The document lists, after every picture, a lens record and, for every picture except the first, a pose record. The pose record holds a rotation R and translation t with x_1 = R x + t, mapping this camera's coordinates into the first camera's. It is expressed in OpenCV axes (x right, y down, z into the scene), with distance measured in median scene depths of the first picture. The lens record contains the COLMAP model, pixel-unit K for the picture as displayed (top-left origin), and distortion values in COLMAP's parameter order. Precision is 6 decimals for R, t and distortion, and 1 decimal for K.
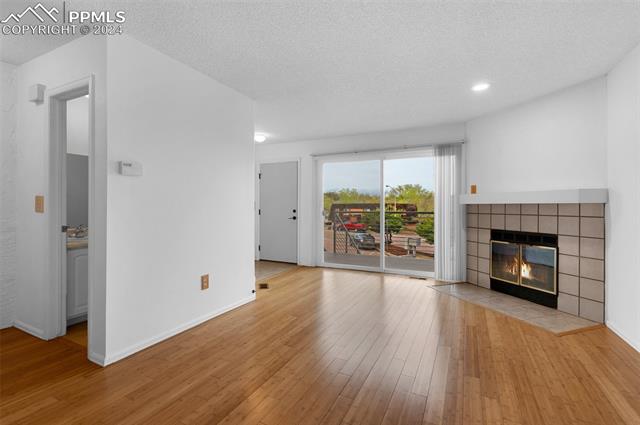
lens RADIAL K [[288.0, 0, 318.0], [0, 288.0, 206.6], [0, 0, 1]] dist [0.004493, -0.000073]
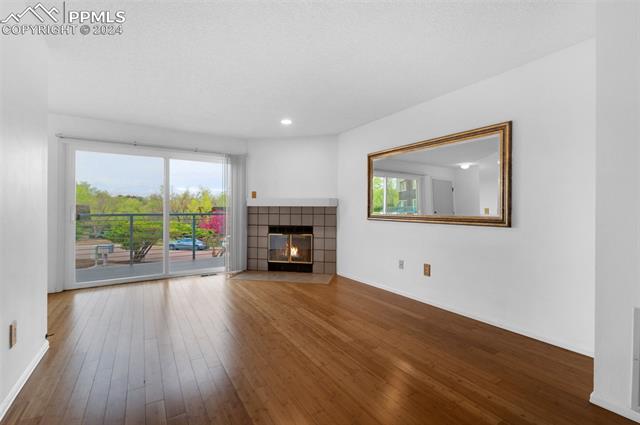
lens RADIAL K [[288.0, 0, 313.8], [0, 288.0, 209.9], [0, 0, 1]] dist [0.004493, -0.000073]
pose [[0.534079, -0.002454, 0.845431, -0.458978], [-0.002671, 0.999986, 0.004590, 0.000825], [-0.845430, -0.004709, 0.534065, 0.128938]]
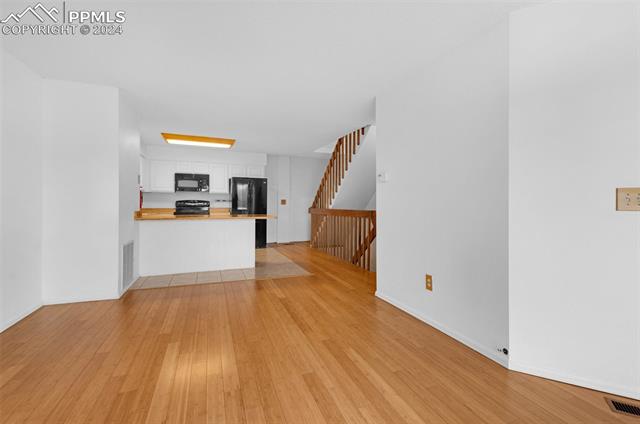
lens RADIAL K [[288.0, 0, 325.2], [0, 288.0, 206.3], [0, 0, 1]] dist [0.004493, -0.000073]
pose [[-0.655127, 0.003722, -0.755509, 0.432068], [-0.003446, 0.999963, 0.007915, 0.006567], [0.755511, 0.007789, -0.655090, 1.093724]]
